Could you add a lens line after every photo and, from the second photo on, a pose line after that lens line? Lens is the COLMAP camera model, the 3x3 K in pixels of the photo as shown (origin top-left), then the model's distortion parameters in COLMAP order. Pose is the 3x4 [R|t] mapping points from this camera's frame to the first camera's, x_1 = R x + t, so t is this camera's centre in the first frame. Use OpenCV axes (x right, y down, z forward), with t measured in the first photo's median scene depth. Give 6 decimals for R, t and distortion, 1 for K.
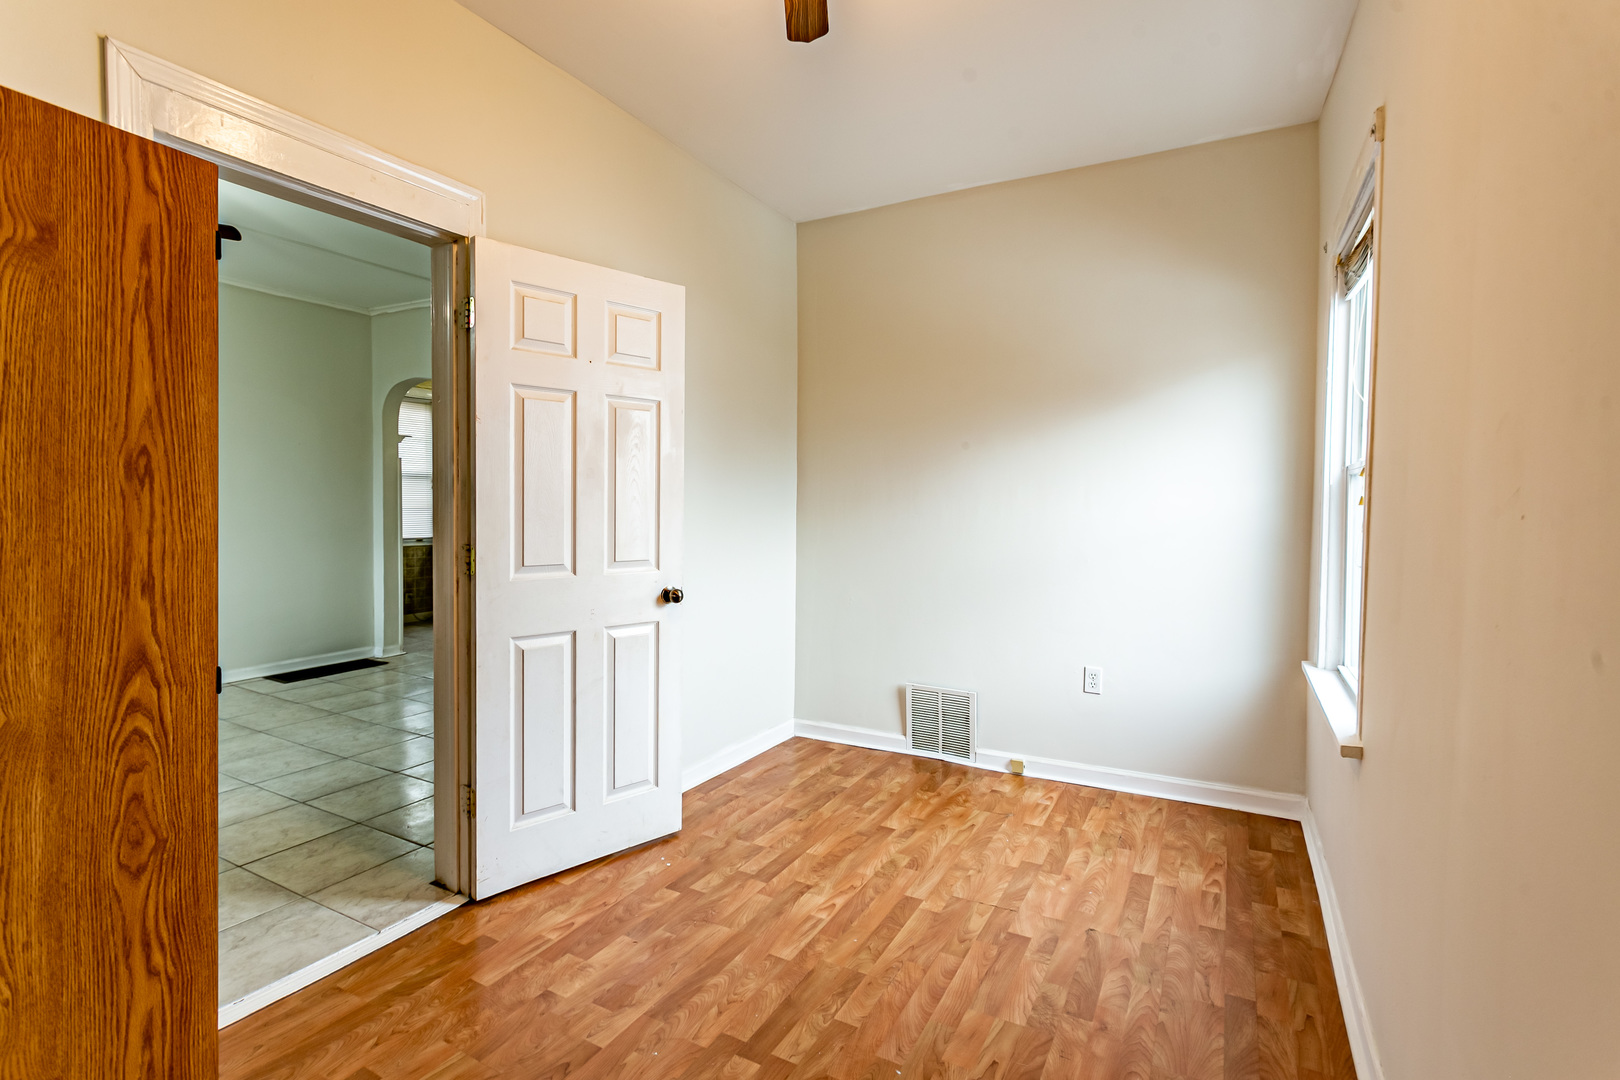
lens RADIAL K [[775.1, 0, 810.2], [0, 775.1, 530.3], [0, 0, 1]] dist [0.002087, 0.003083]
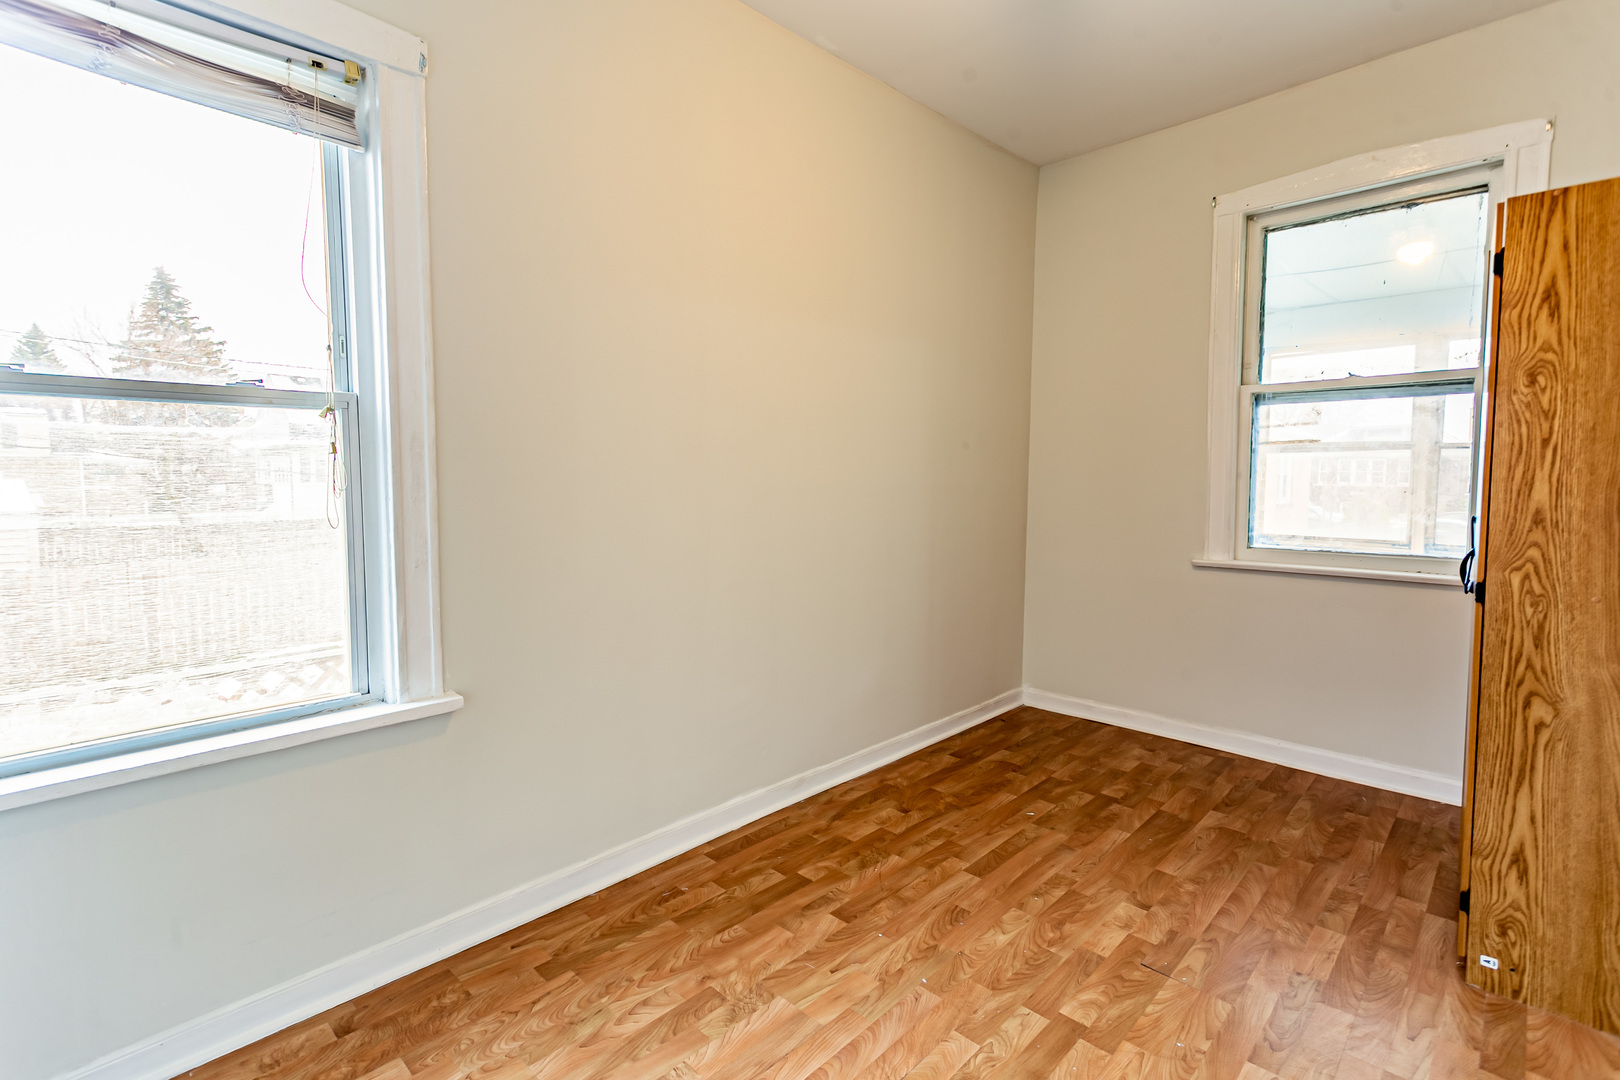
lens RADIAL K [[775.1, 0, 806.3], [0, 775.1, 527.4], [0, 0, 1]] dist [0.002087, 0.003083]
pose [[-0.968461, -0.023214, 0.248083, 0.017675], [0.002385, 0.994741, 0.102394, -0.040642], [-0.249155, 0.099756, -0.963312, 1.879121]]
